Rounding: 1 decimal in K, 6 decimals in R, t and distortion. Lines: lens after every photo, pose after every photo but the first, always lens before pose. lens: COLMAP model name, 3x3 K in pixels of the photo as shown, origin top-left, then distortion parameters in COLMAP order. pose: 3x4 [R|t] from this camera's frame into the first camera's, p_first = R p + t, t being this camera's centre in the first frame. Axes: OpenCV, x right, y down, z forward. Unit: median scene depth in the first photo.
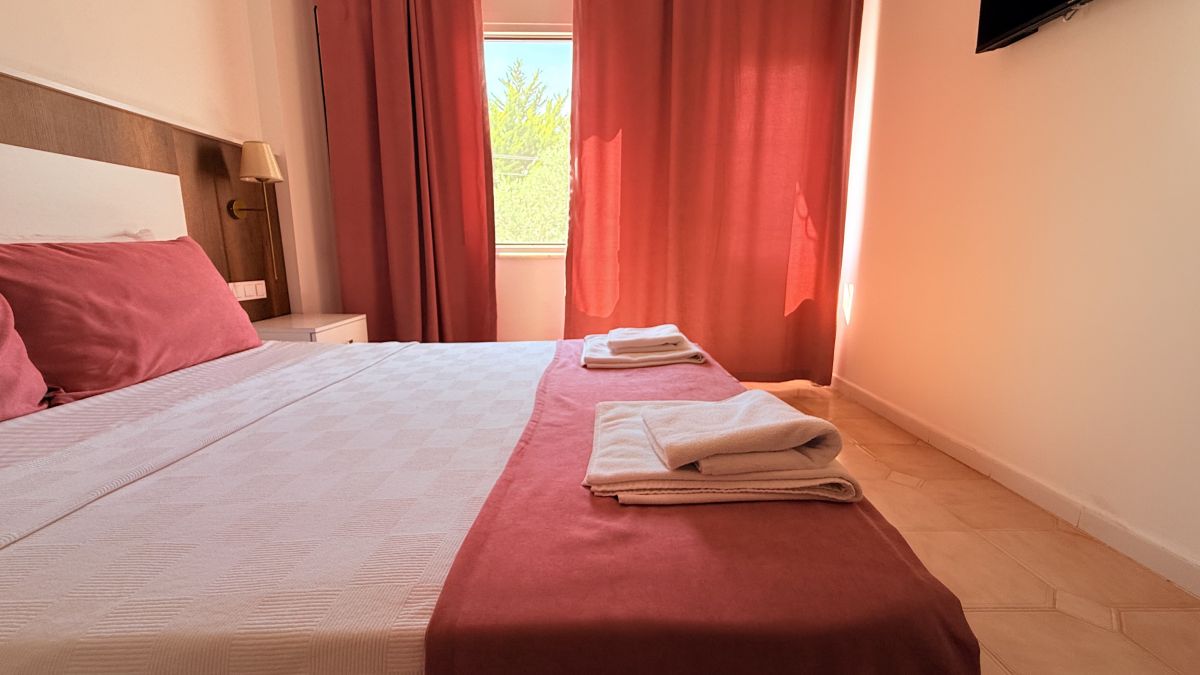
lens RADIAL K [[481.5, 0, 596.2], [0, 481.5, 336.4], [0, 0, 1]] dist [0.000885, 0.000276]
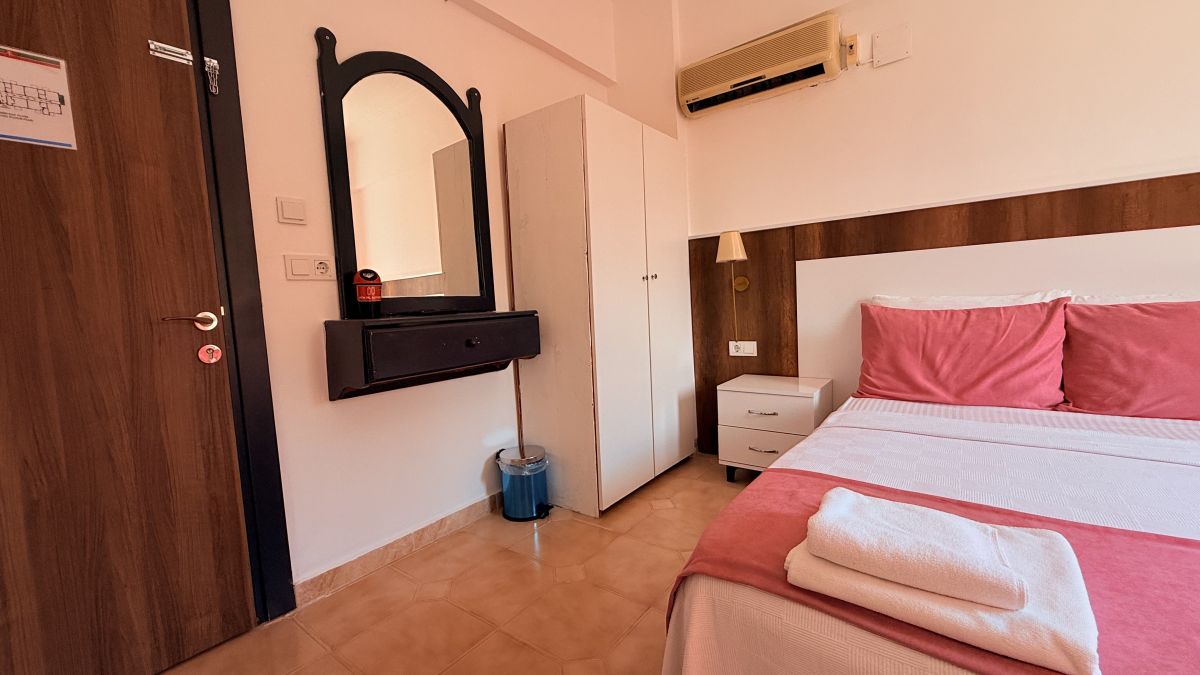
lens RADIAL K [[480.0, 0, 596.2], [0, 480.0, 336.1], [0, 0, 1]] dist [0.000474, 0.000106]
pose [[-0.615182, 0.089580, -0.783279, 0.725389], [-0.087225, 0.979691, 0.180548, -0.178301], [0.783545, 0.179391, -0.594875, 0.517888]]
